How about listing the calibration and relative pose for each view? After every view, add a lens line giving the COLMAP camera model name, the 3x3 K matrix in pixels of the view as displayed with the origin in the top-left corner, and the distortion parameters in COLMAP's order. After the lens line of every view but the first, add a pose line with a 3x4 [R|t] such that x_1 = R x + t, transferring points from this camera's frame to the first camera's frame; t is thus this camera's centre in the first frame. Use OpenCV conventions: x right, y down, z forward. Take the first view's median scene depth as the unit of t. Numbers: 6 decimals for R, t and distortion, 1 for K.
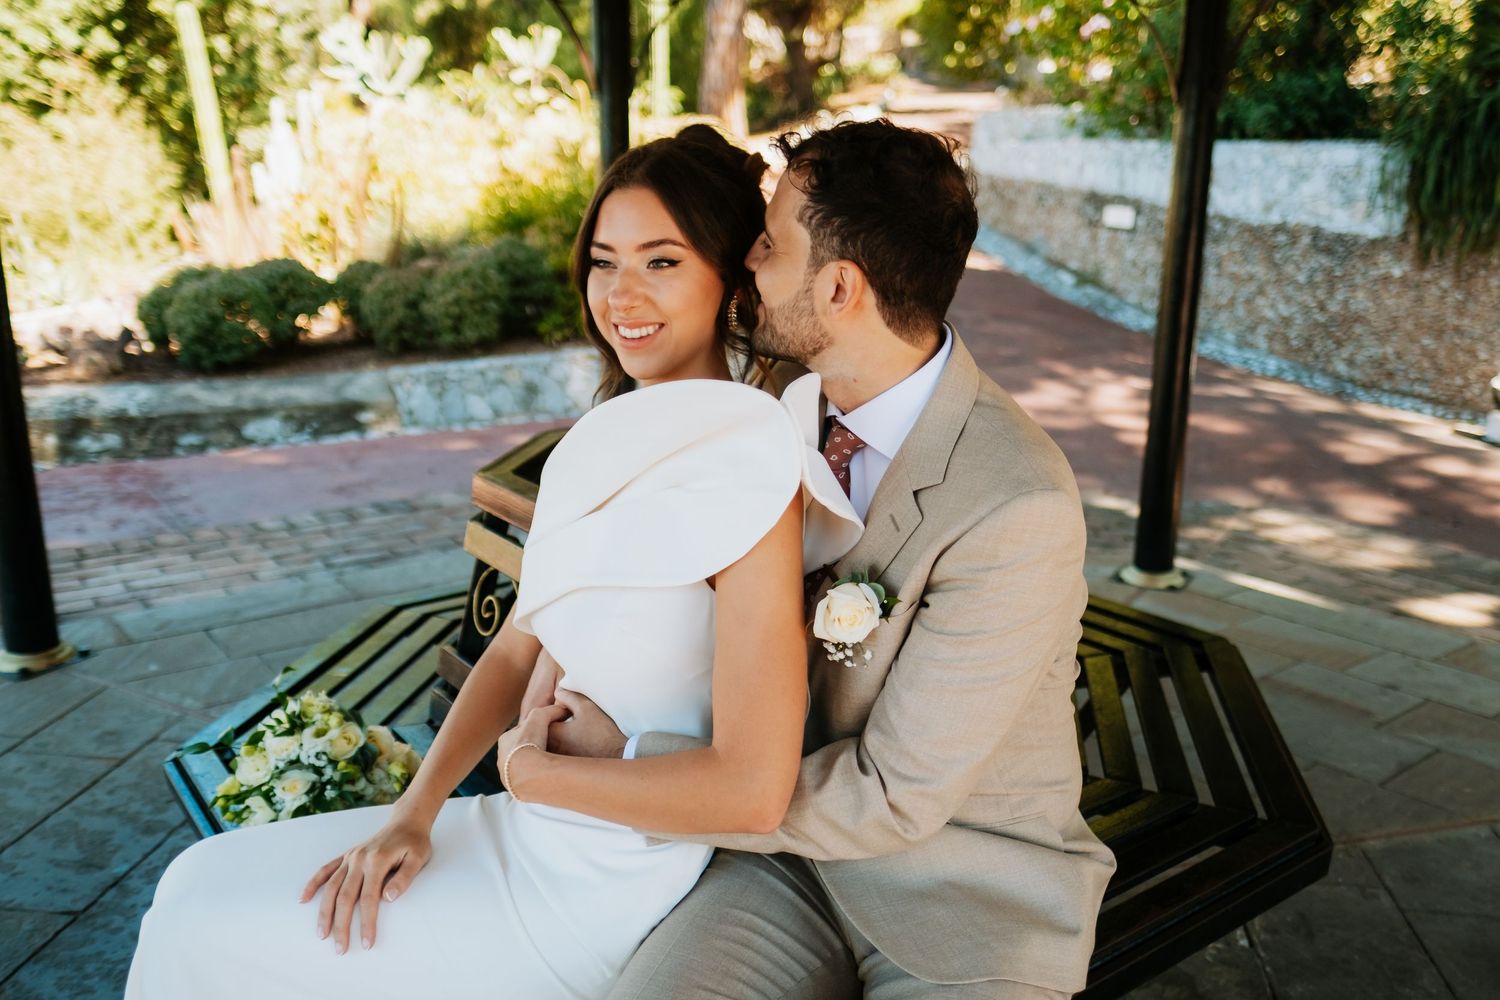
lens RADIAL K [[1230.9, 0, 750.0], [0, 1230.9, 500.0], [0, 0, 1]] dist [-0.009252, -0.001752]
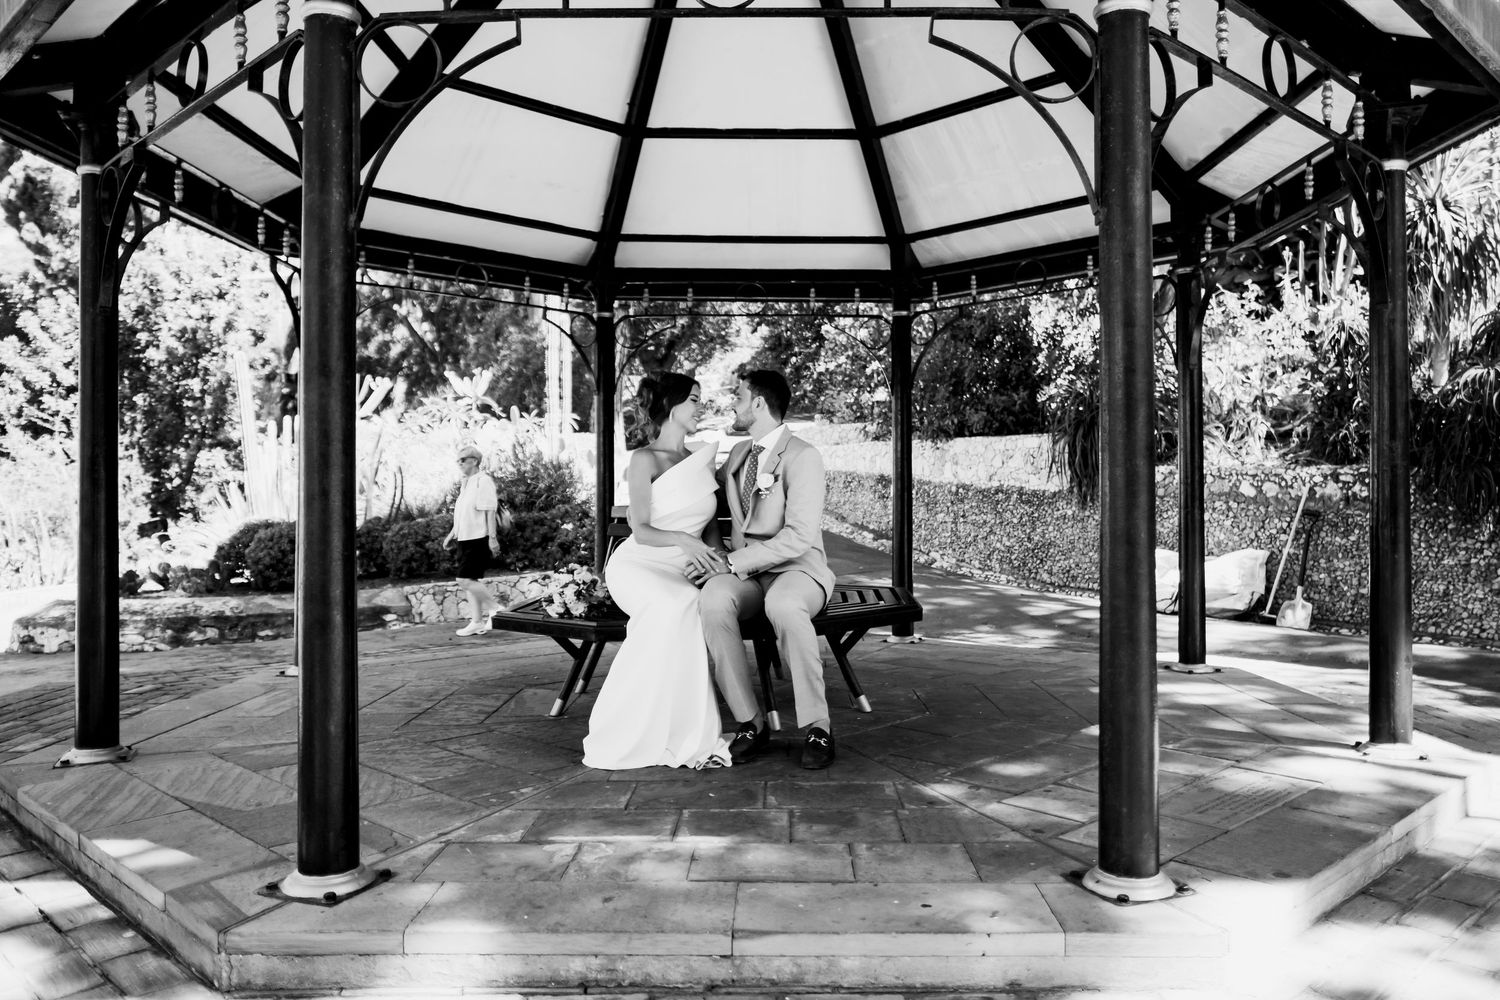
lens RADIAL K [[1230.9, 0, 750.0], [0, 1230.9, 500.0], [0, 0, 1]] dist [-0.009252, -0.001752]
pose [[0.991368, -0.011189, 0.130632, -0.077504], [0.045809, 0.963118, -0.265152, 0.191189], [-0.122847, 0.268847, 0.955317, -0.438474]]
